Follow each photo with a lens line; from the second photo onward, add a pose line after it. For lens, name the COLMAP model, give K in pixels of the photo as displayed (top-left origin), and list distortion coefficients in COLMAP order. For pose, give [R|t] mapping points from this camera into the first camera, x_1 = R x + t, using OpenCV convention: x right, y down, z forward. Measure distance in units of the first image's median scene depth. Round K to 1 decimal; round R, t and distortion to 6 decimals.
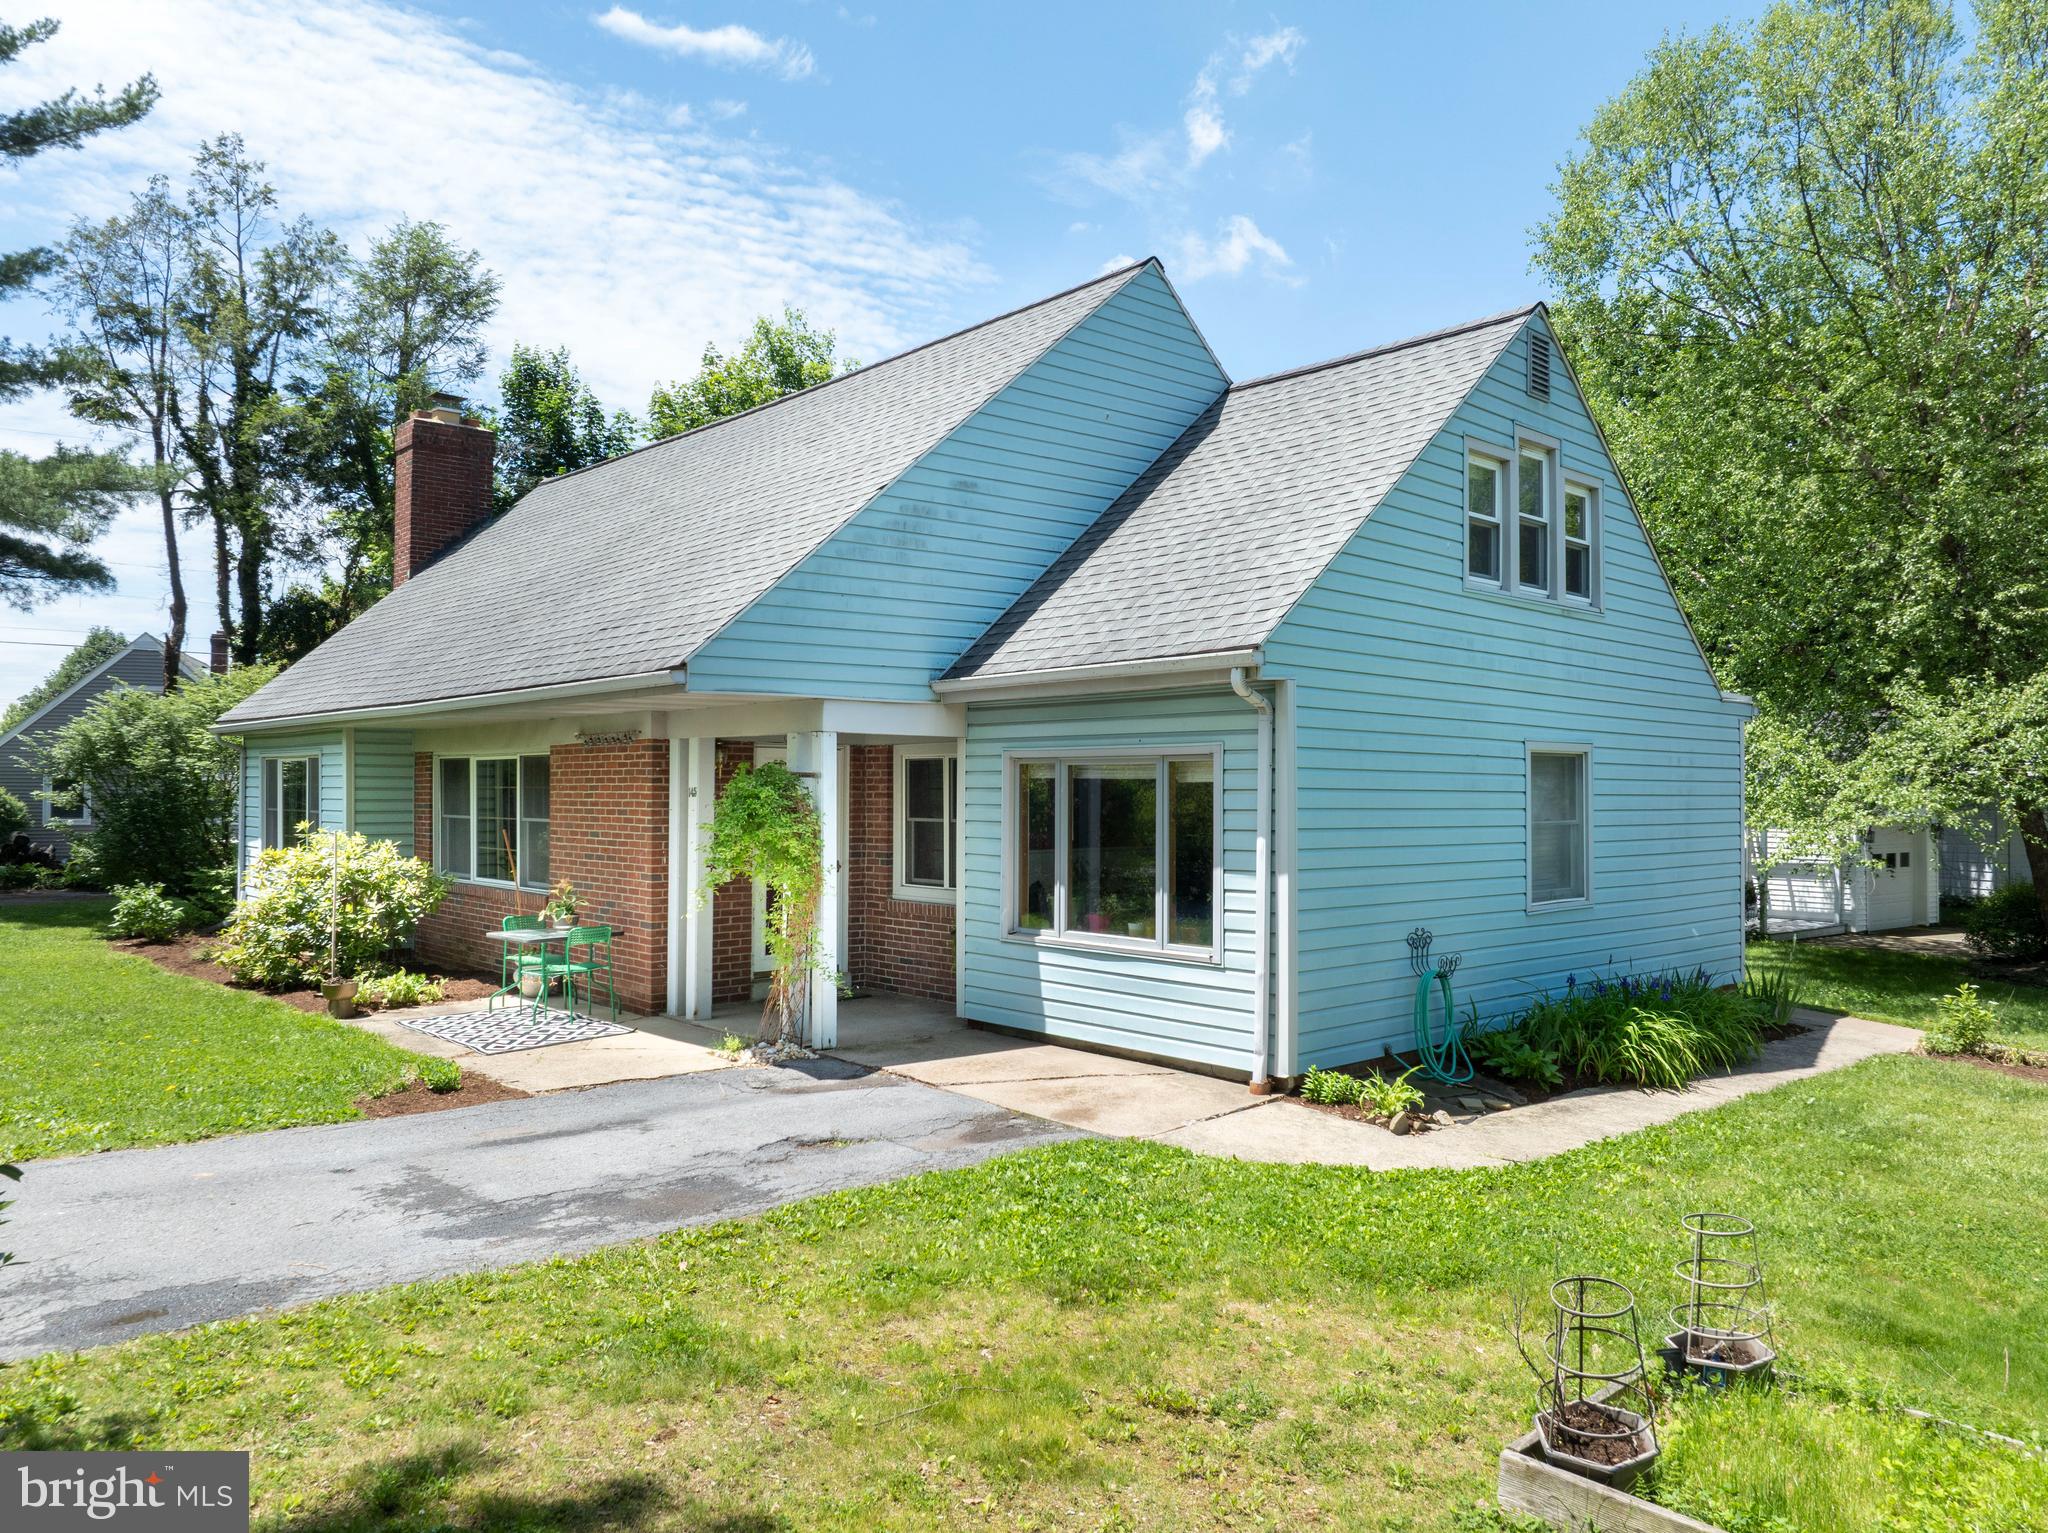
lens RADIAL K [[1433.5, 0, 1040.8], [0, 1433.5, 771.2], [0, 0, 1]] dist [-0.036231, -0.001402]
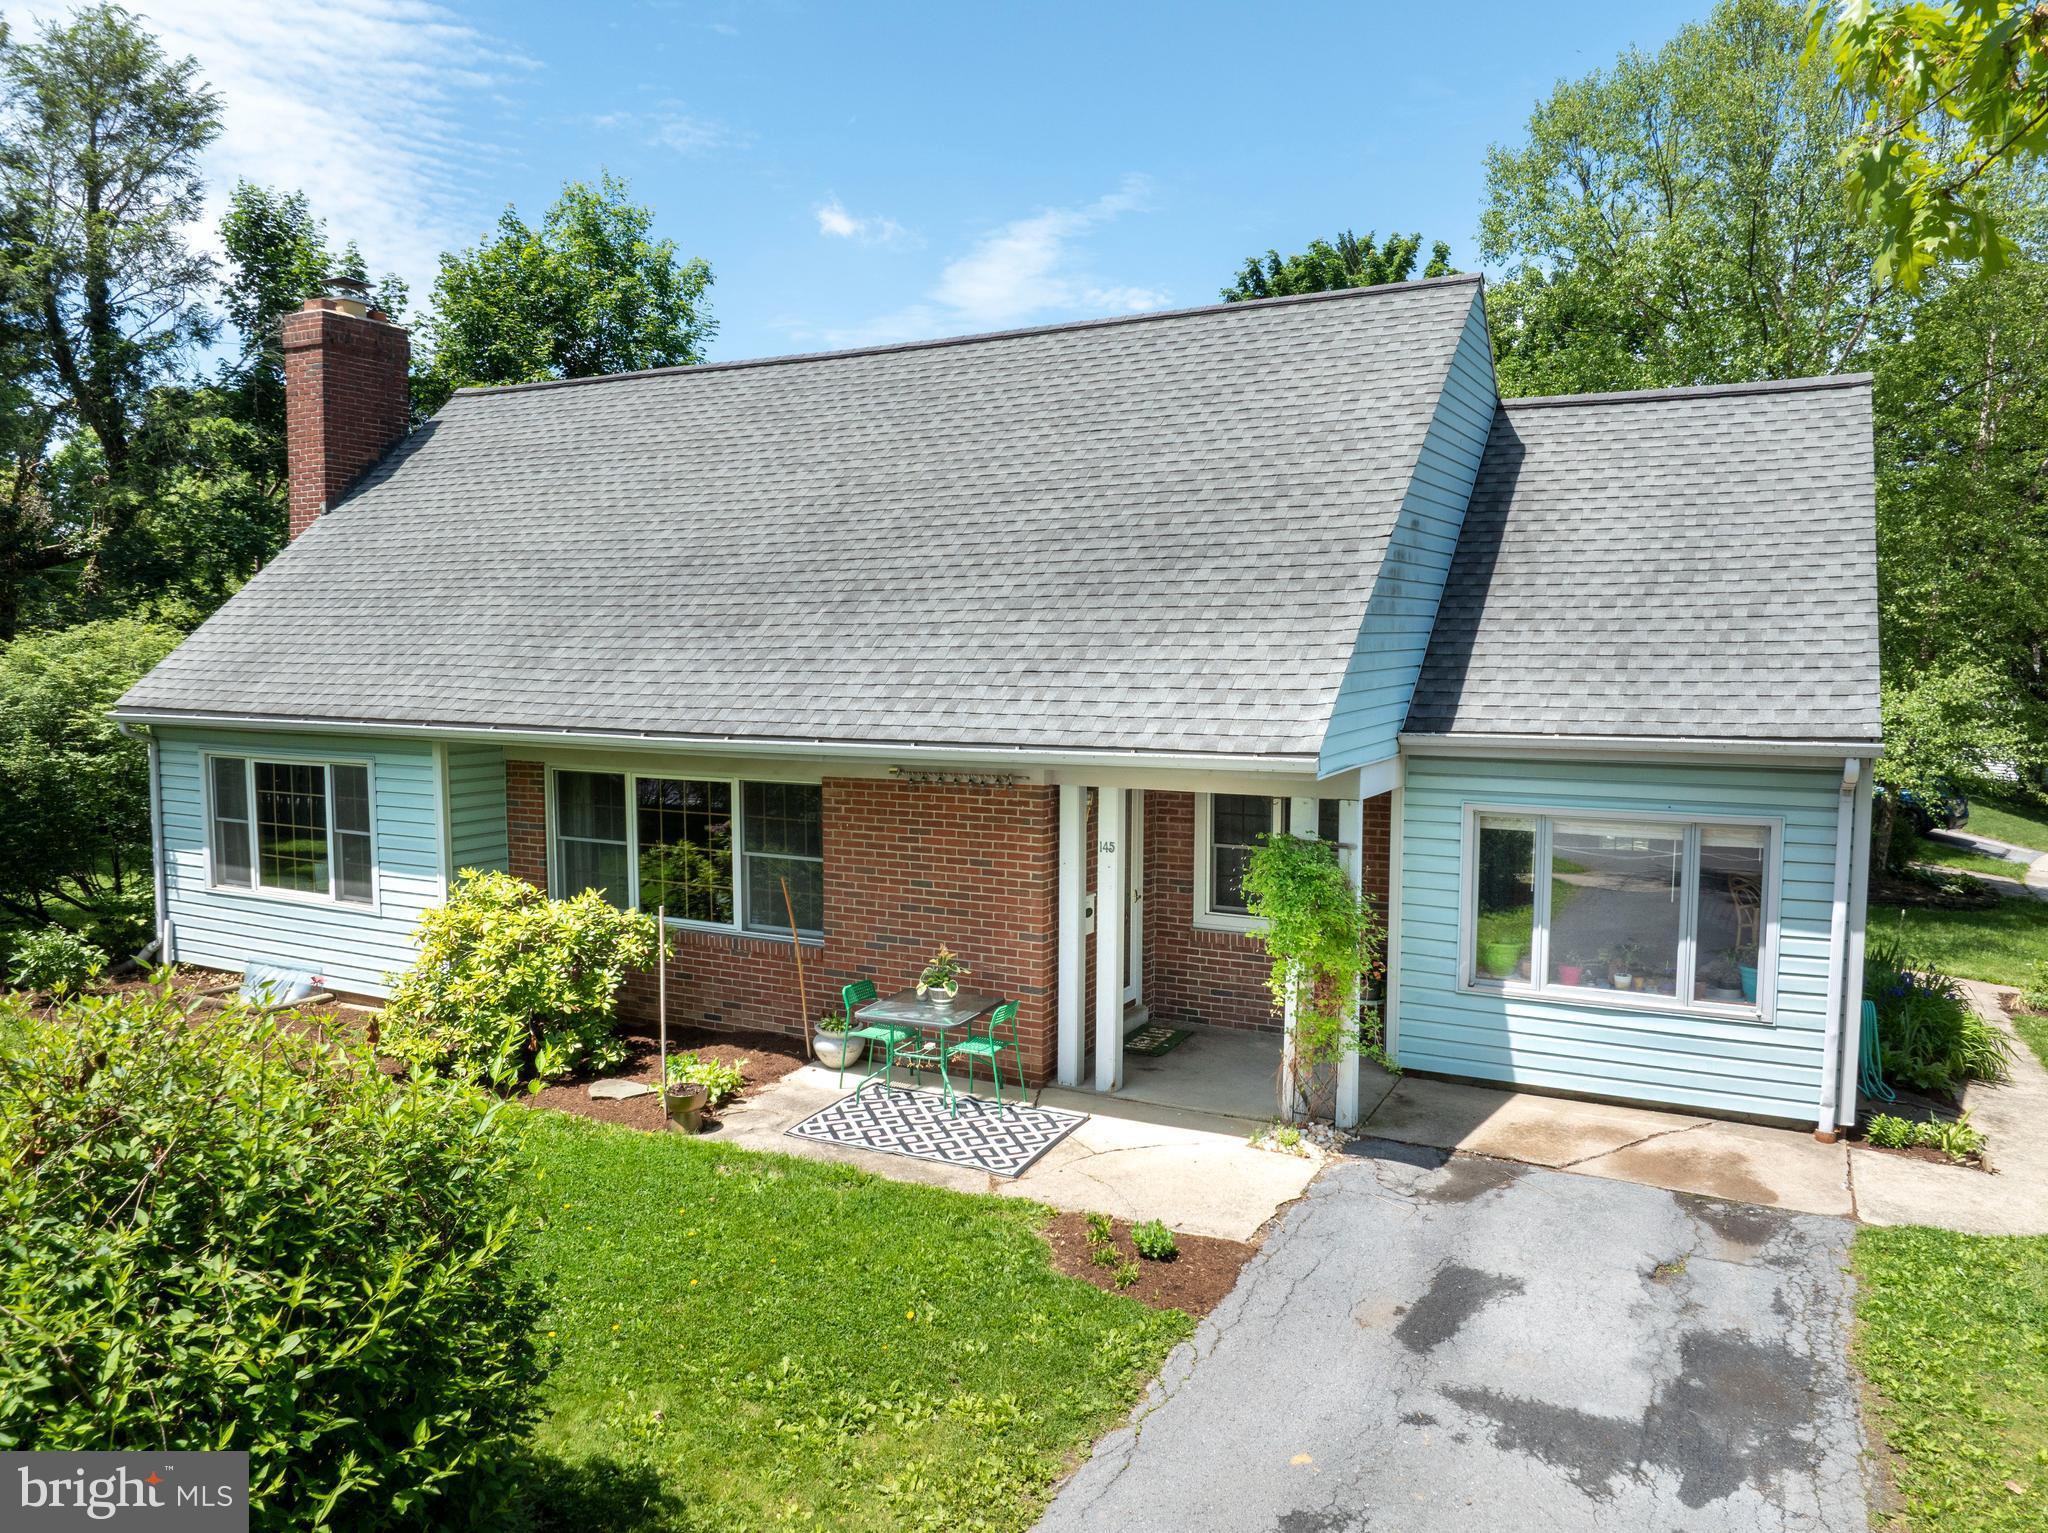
lens RADIAL K [[1433.5, 0, 1040.8], [0, 1433.5, 771.2], [0, 0, 1]] dist [-0.036231, -0.001402]
pose [[0.939049, -0.028061, 0.342637, -0.579039], [-0.005649, 0.995269, 0.096991, -0.118250], [-0.343738, -0.093015, 0.934448, 0.165327]]
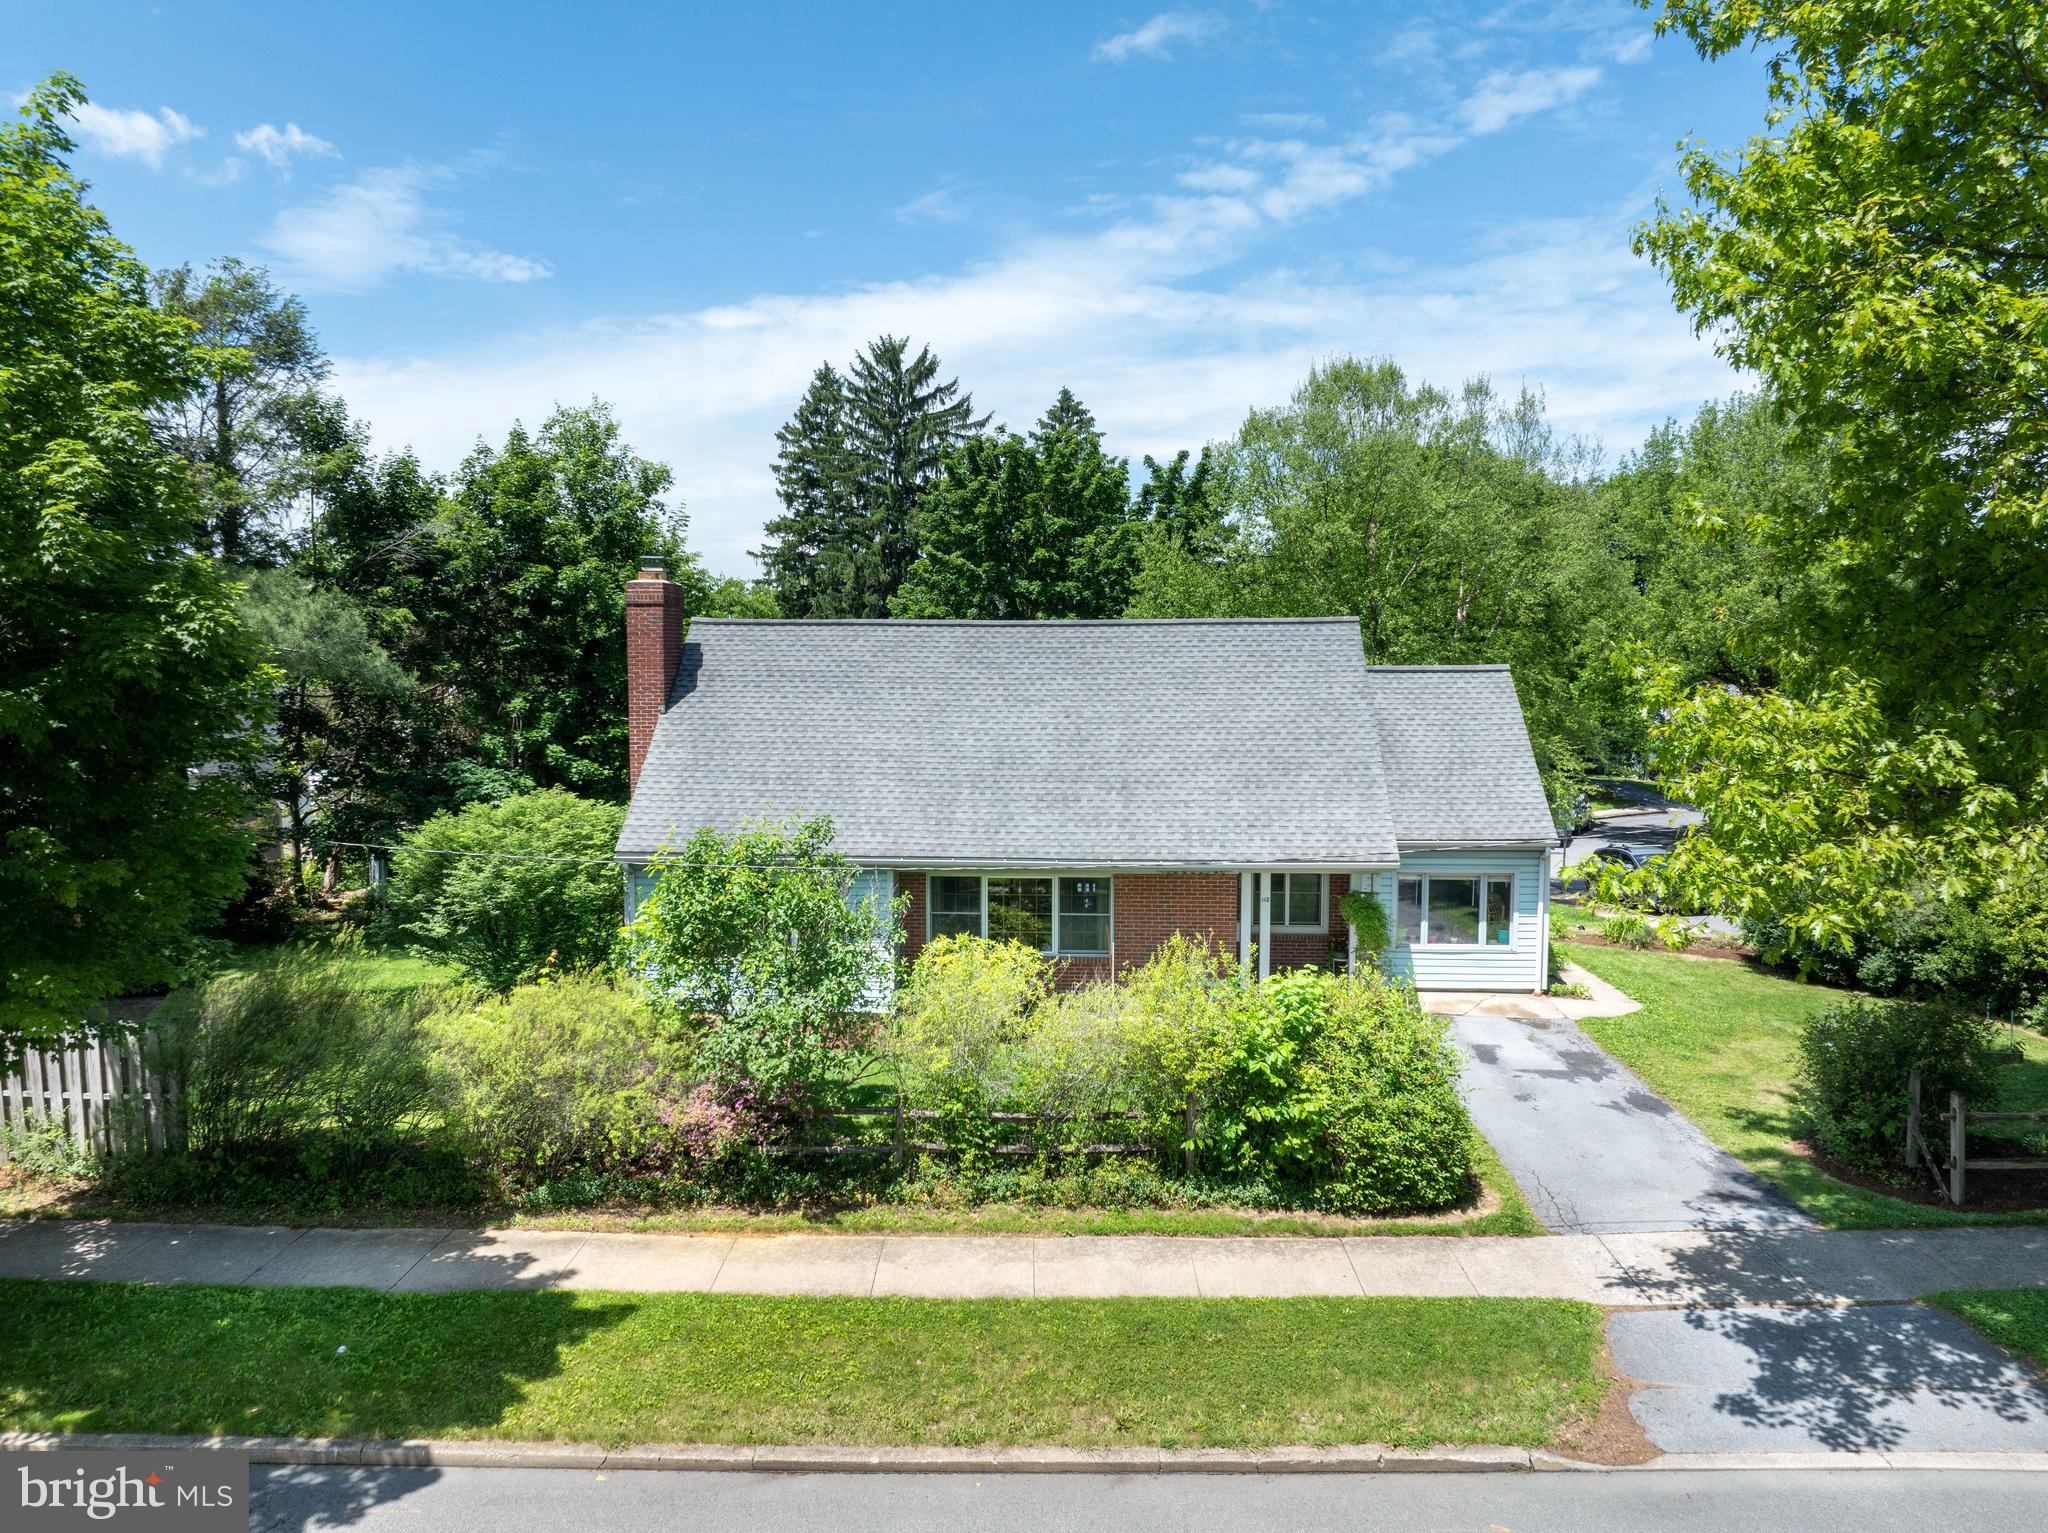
lens RADIAL K [[1479.1, 0, 1024.0], [0, 1479.1, 766.5], [0, 0, 1]] dist [0.003879, 0.000566]
pose [[0.716666, -0.064464, 0.694431, -1.899190], [-0.008670, 0.994818, 0.101297, -0.376720], [-0.697363, -0.078616, 0.712393, -0.241239]]
